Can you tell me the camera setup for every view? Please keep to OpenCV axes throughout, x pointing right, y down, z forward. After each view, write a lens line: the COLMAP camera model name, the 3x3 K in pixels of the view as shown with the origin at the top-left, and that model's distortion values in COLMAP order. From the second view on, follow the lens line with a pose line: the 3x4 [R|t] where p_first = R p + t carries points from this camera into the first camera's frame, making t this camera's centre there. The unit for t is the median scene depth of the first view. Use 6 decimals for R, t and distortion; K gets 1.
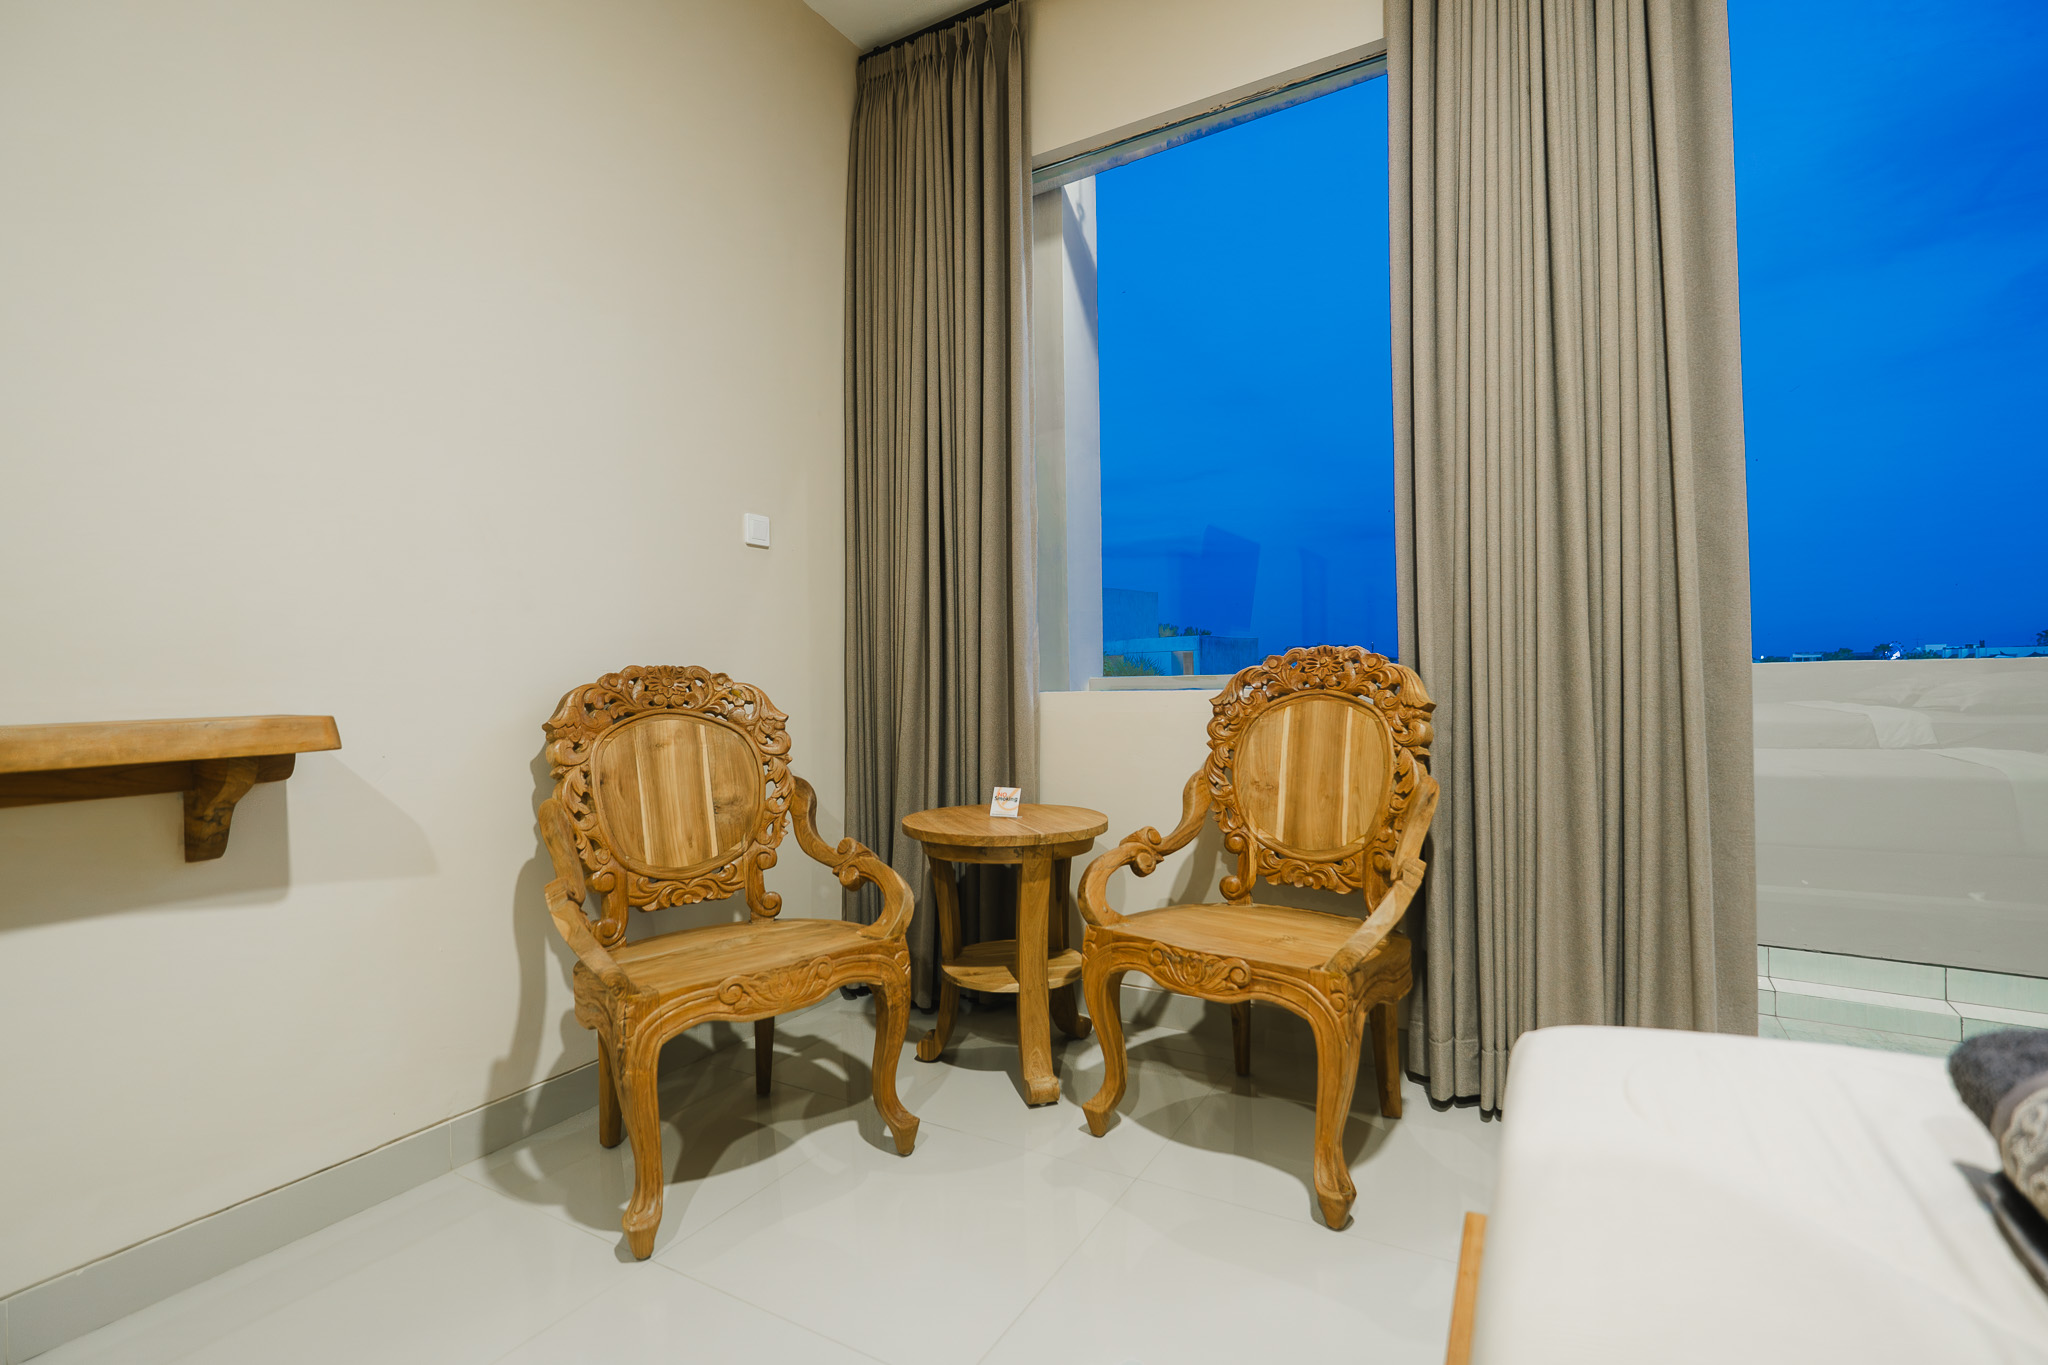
lens RADIAL K [[936.3, 0, 1032.4], [0, 936.3, 687.5], [0, 0, 1]] dist [-0.005835, 0.000294]
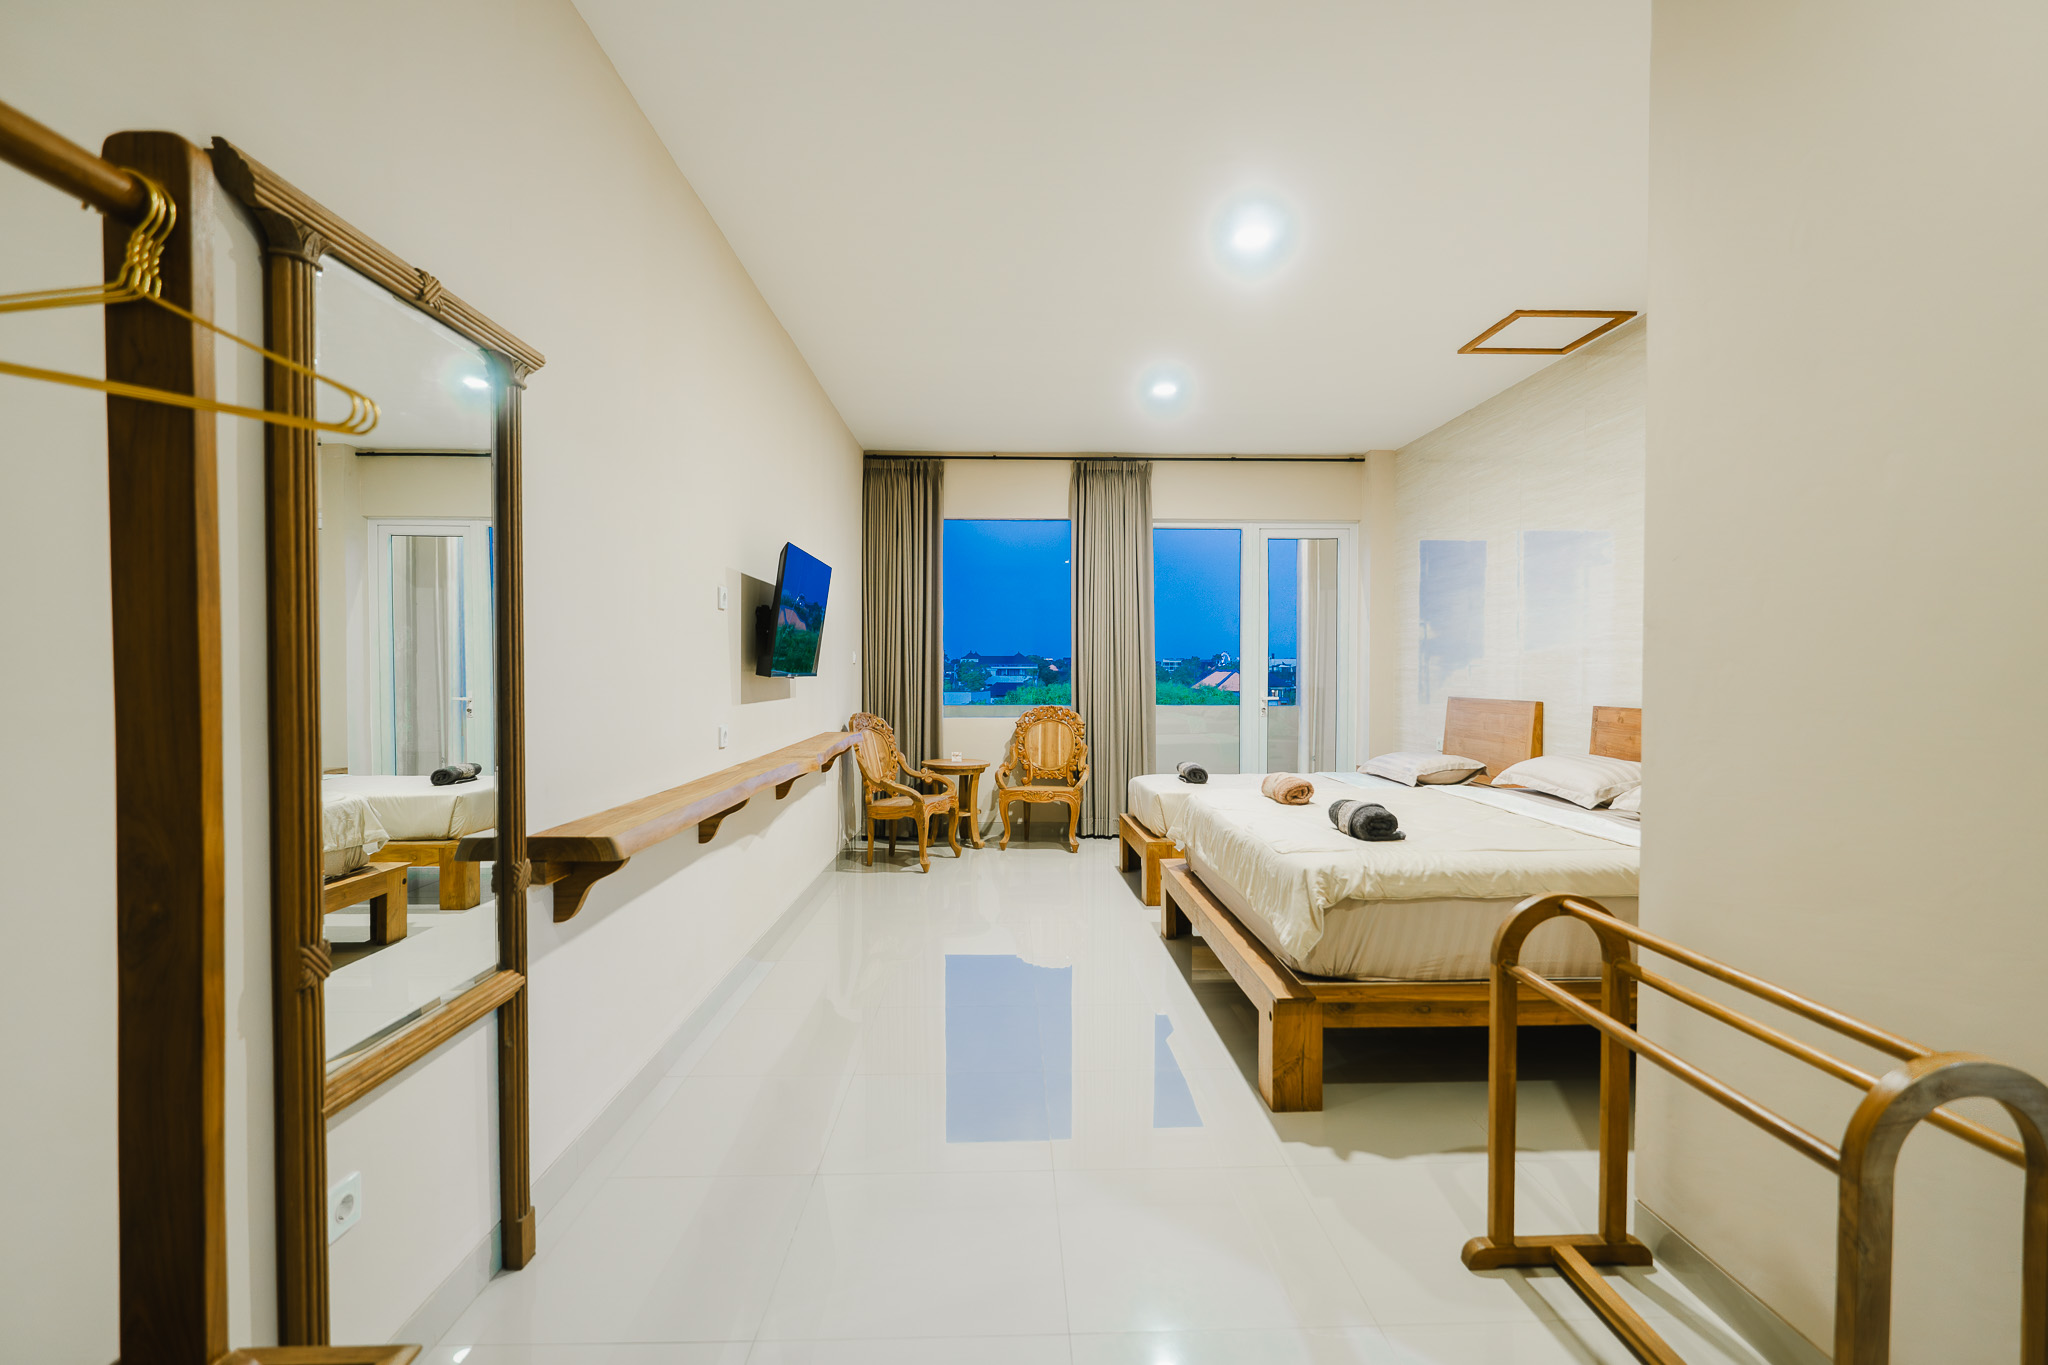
lens RADIAL K [[946.0, 0, 1039.1], [0, 946.0, 686.0], [0, 0, 1]] dist [-0.003255, 0.000018]
pose [[0.850849, 0.009814, 0.525319, -1.490404], [-0.012056, 0.999927, 0.000845, -0.116918], [-0.525272, -0.007052, 0.850905, -1.824490]]
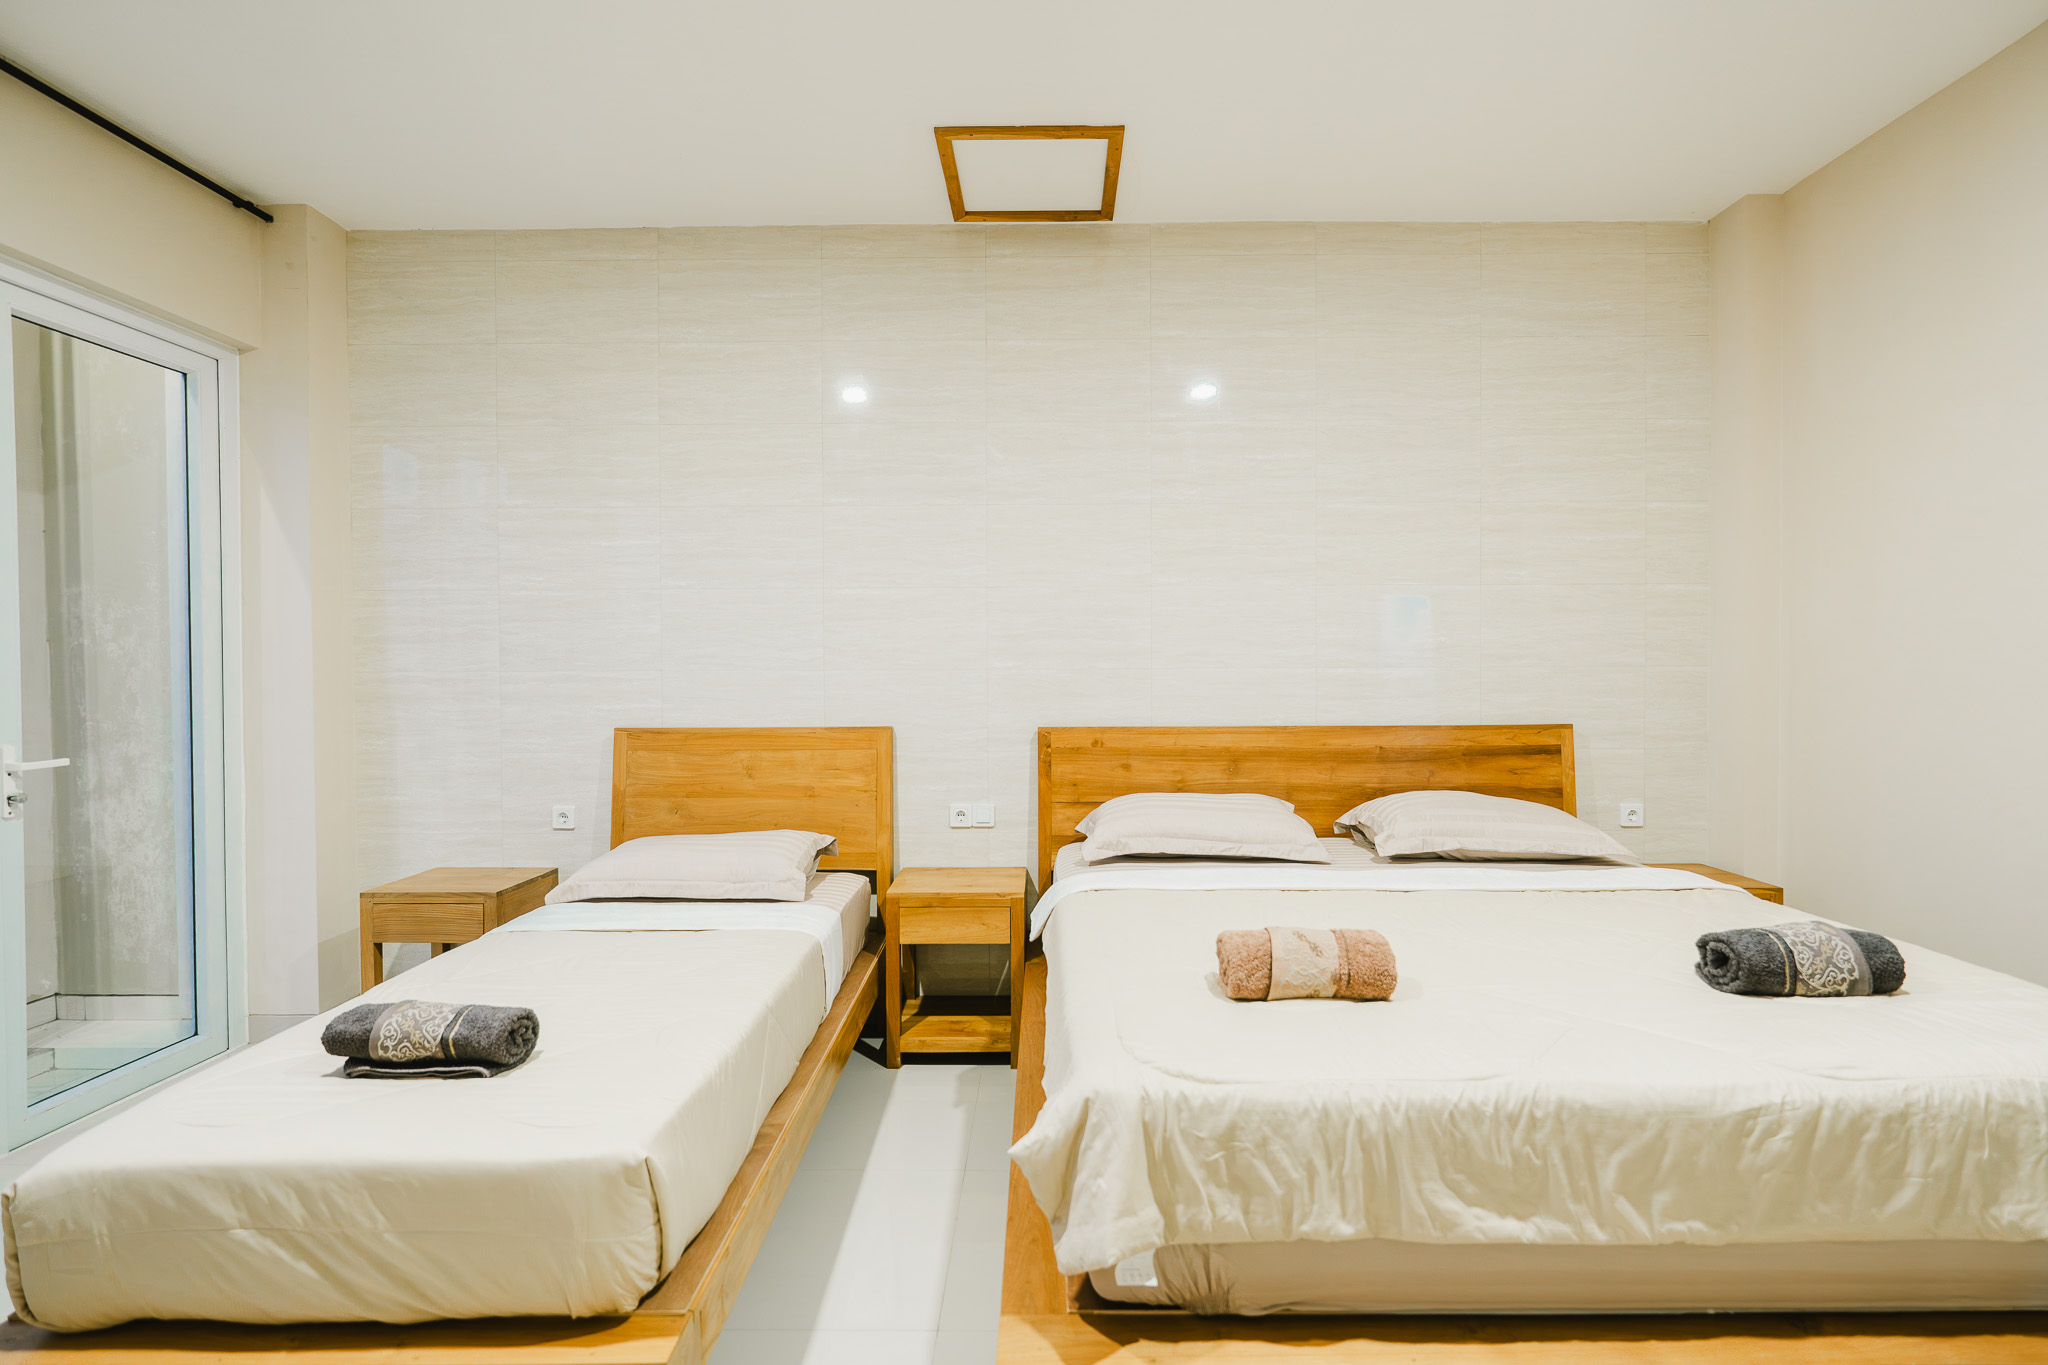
lens RADIAL K [[954.1, 0, 1024.0], [0, 954.1, 682.5], [0, 0, 1]] dist [-0.002671, -0.000072]
pose [[-0.481022, 0.012475, 0.876620, -0.651824], [0.020972, 0.999776, -0.002720, -0.155933], [-0.876458, 0.017076, -0.481176, 0.155525]]
